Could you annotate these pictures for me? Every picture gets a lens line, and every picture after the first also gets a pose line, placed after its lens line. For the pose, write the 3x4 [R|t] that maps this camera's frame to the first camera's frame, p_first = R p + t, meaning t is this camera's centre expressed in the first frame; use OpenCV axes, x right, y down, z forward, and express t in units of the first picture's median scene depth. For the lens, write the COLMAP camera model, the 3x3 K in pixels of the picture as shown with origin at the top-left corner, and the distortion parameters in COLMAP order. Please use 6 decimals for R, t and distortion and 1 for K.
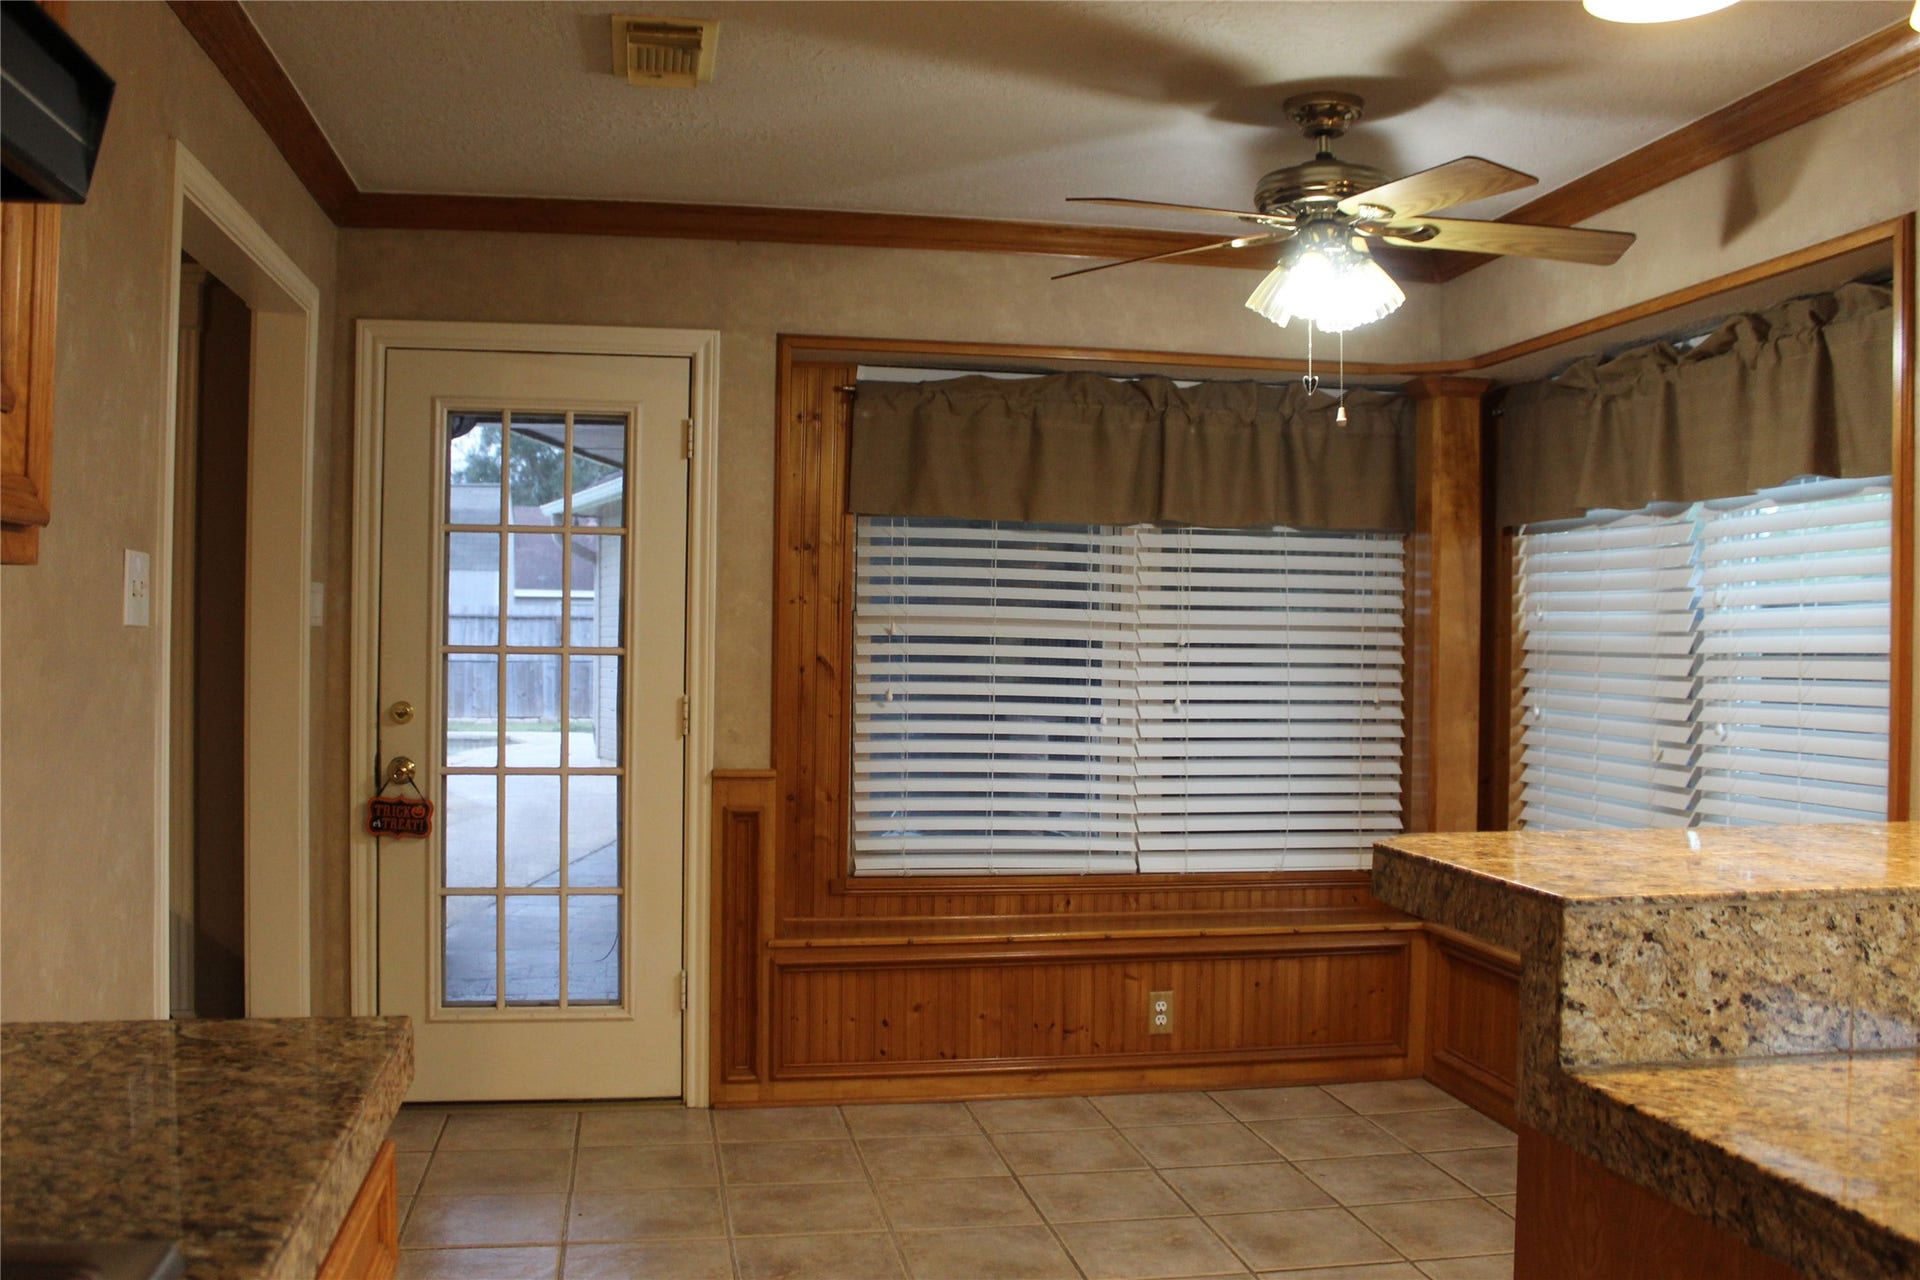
lens RADIAL K [[1739.9, 0, 965.6], [0, 1739.9, 646.6], [0, 0, 1]] dist [-0.127922, 0.000000]
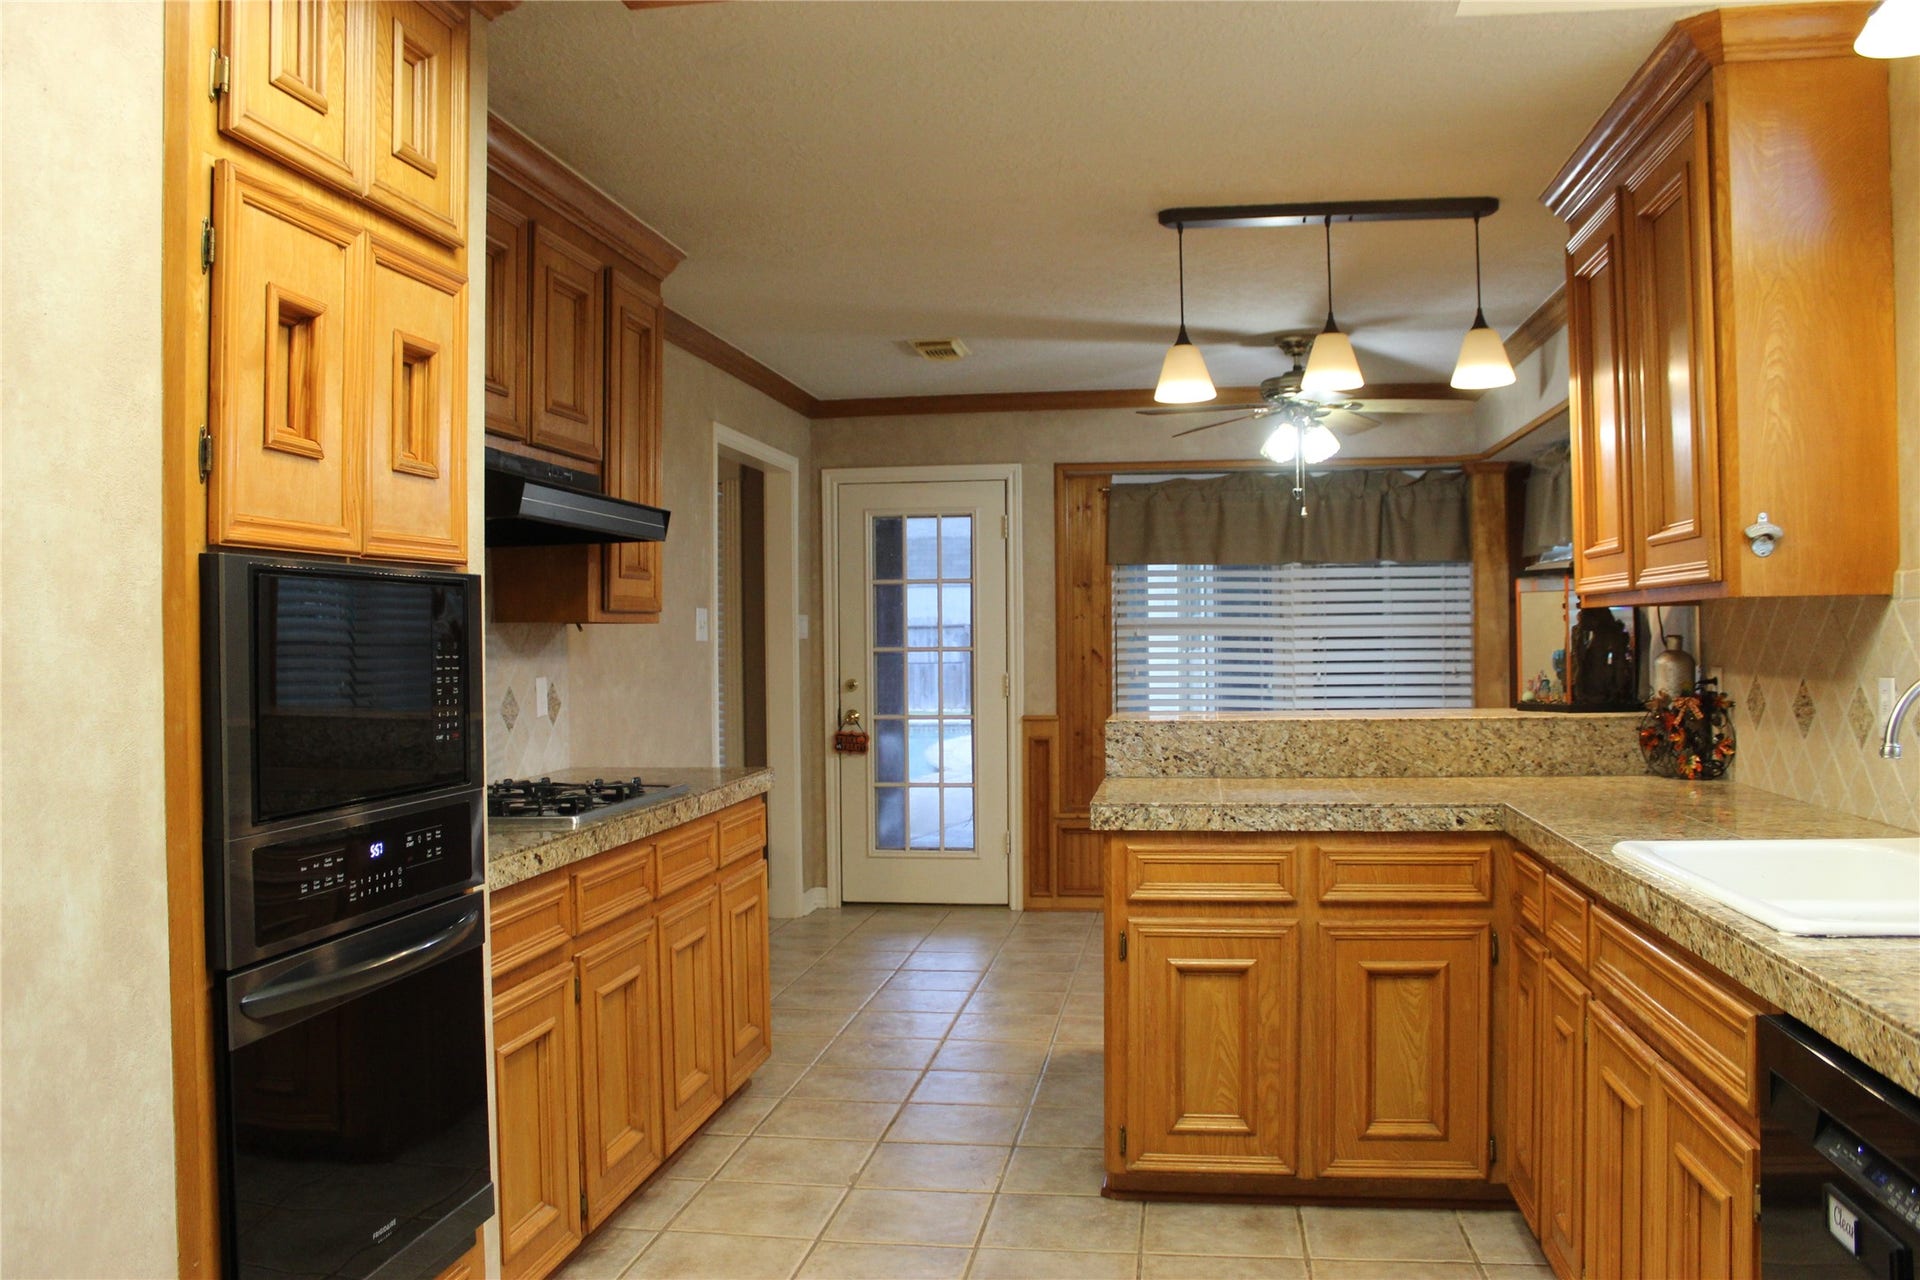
lens RADIAL K [[1739.9, 0, 954.3], [0, 1739.9, 638.8], [0, 0, 1]] dist [-0.127922, 0.000000]
pose [[0.941989, -0.021715, -0.334940, 0.374643], [0.020278, 0.999764, -0.007786, 0.005834], [0.335030, 0.000543, 0.942207, -0.668271]]
